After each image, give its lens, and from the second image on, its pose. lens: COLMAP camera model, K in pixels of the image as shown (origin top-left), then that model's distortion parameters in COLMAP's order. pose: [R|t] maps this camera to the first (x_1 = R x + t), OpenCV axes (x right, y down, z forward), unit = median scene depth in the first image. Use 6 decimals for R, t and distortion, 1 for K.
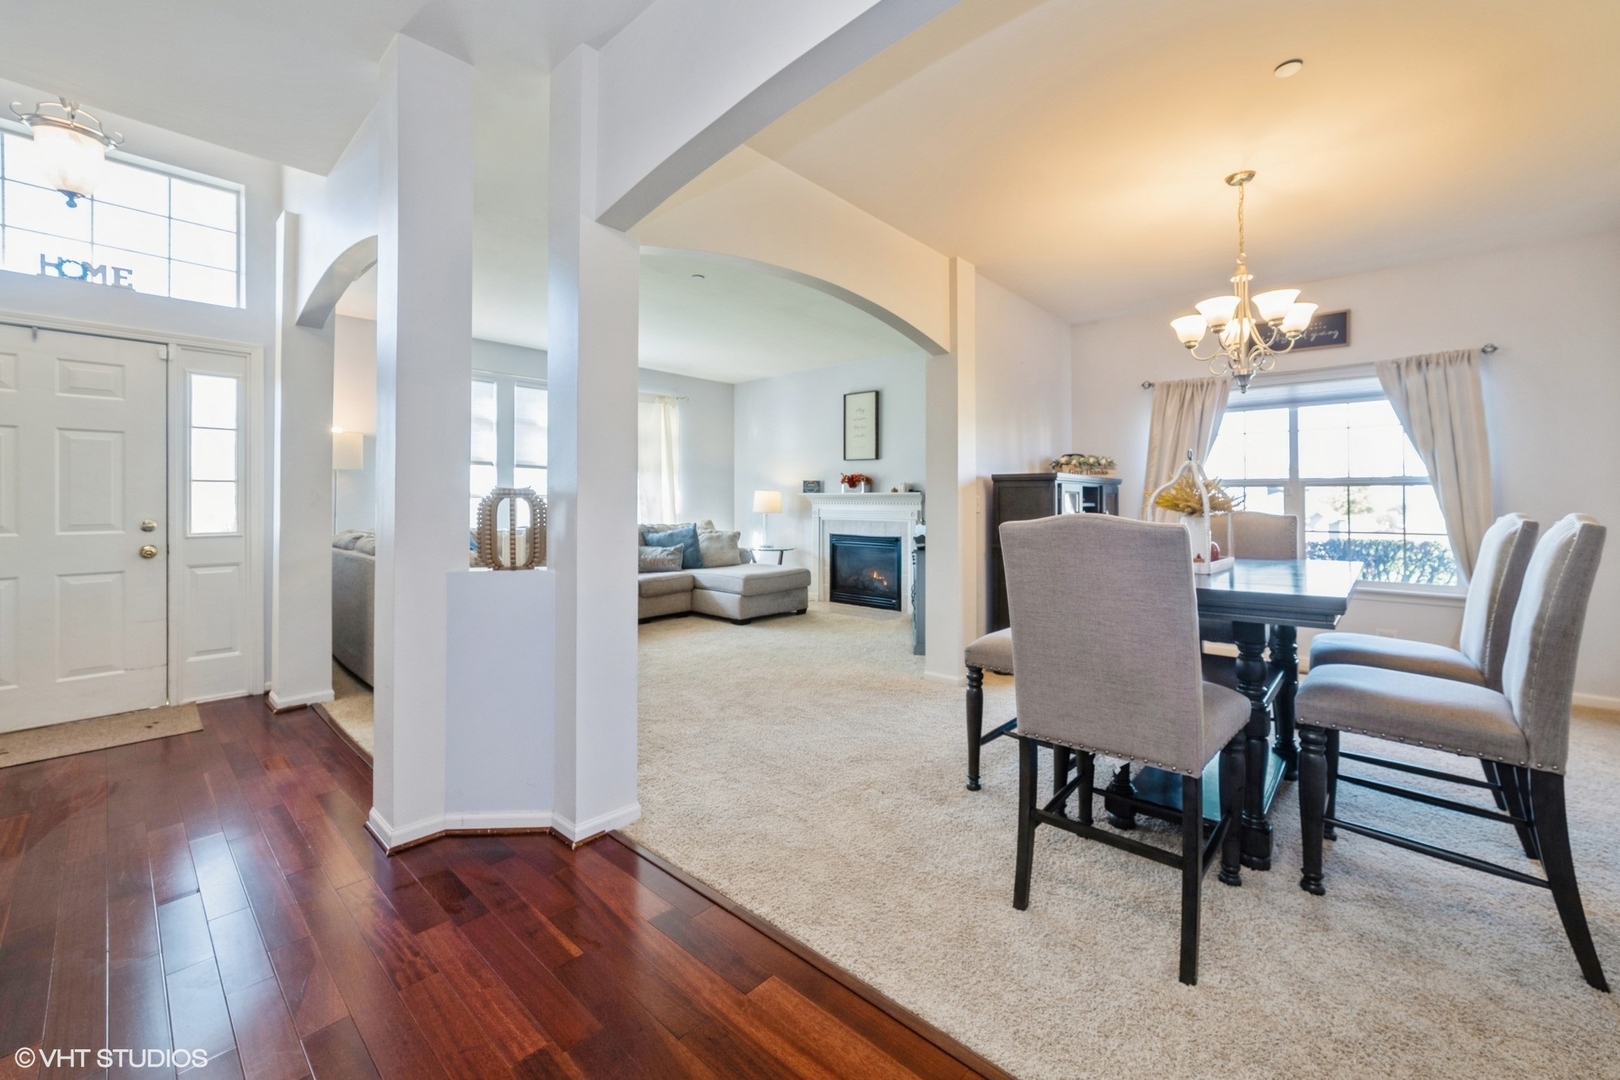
lens RADIAL K [[647.4, 0, 805.9], [0, 647.4, 504.0], [0, 0, 1]] dist [-0.000502, 0.000024]
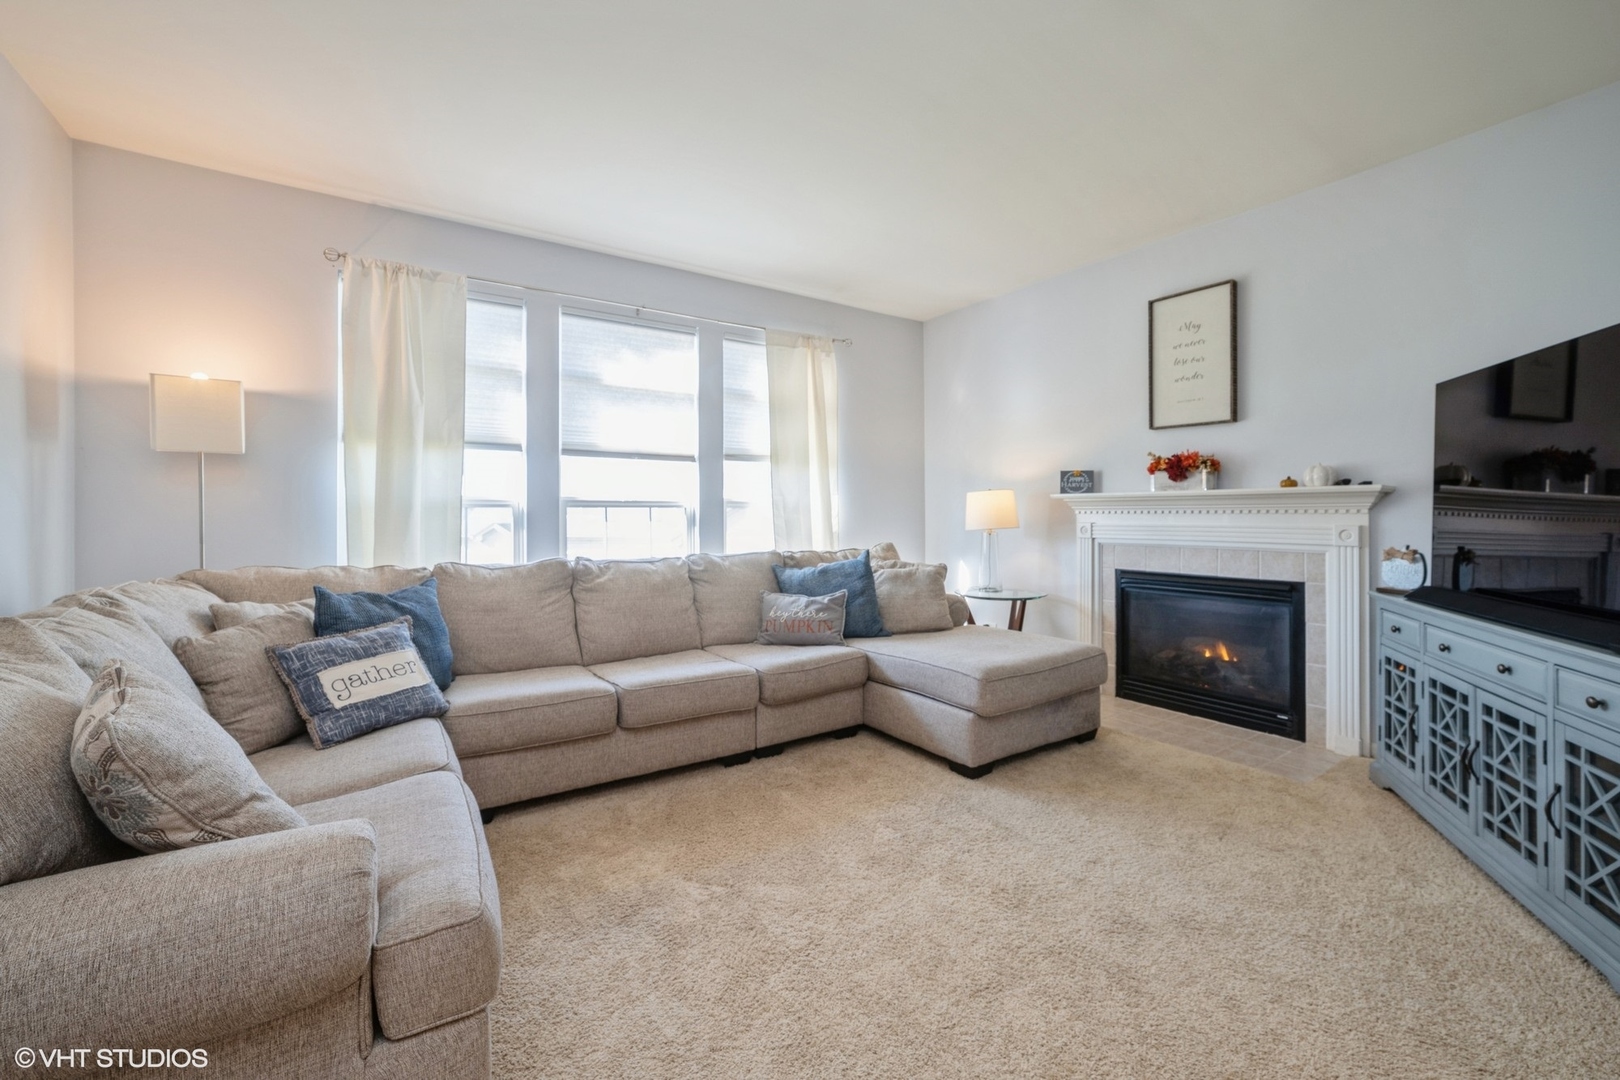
lens RADIAL K [[647.4, 0, 805.9], [0, 647.4, 504.0], [0, 0, 1]] dist [-0.000502, 0.000024]
pose [[0.971444, -0.010640, -0.237031, -0.090150], [0.006479, 0.999811, -0.018326, 0.000445], [0.237181, 0.016267, 0.971329, 0.449809]]
